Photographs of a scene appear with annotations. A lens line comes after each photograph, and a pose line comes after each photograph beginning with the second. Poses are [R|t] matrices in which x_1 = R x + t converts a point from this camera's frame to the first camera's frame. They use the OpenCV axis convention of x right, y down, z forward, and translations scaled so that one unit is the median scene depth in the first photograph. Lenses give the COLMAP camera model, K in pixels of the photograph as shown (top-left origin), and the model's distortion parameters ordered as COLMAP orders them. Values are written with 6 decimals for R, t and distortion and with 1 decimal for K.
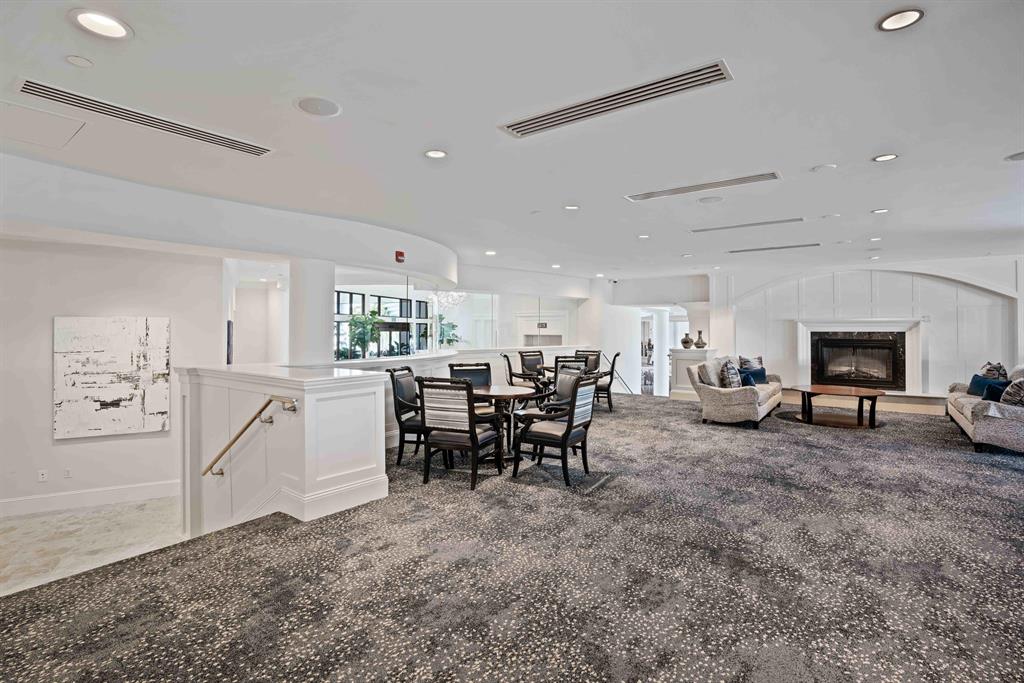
lens RADIAL K [[499.0, 0, 512.2], [0, 499.0, 340.2], [0, 0, 1]] dist [0.001264, -0.000102]
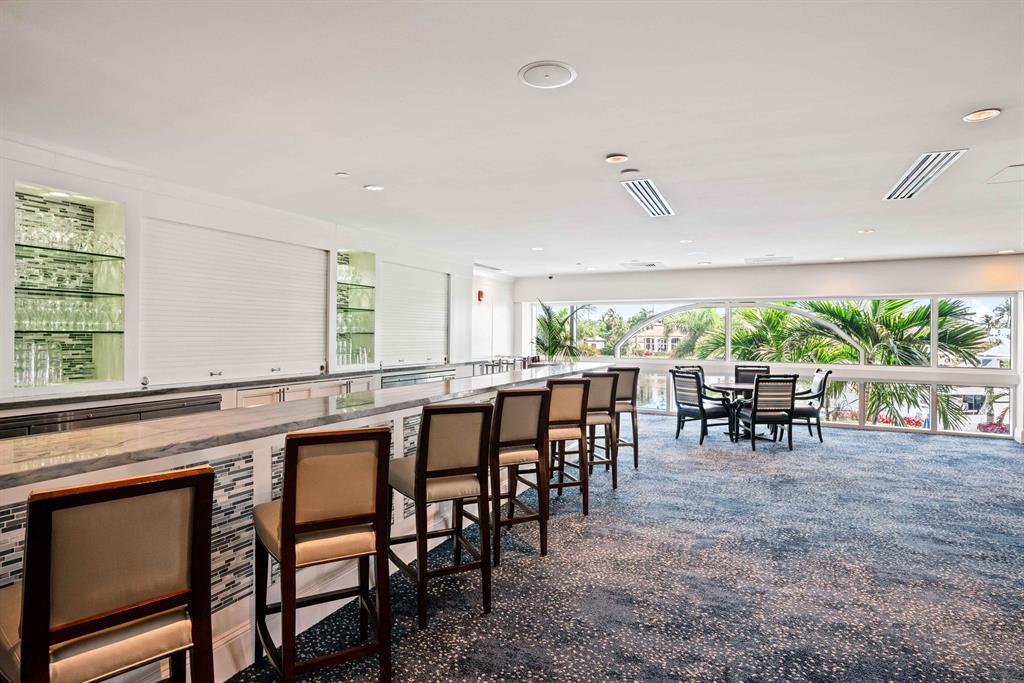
lens RADIAL K [[559.6, 0, 512.1], [0, 559.6, 337.8], [0, 0, 1]] dist [-0.000438, -0.000069]
pose [[-0.239429, -0.006427, 0.970893, -1.637323], [-0.002797, 0.999979, 0.005930, -0.049245], [-0.970910, -0.001296, -0.239442, 1.966941]]
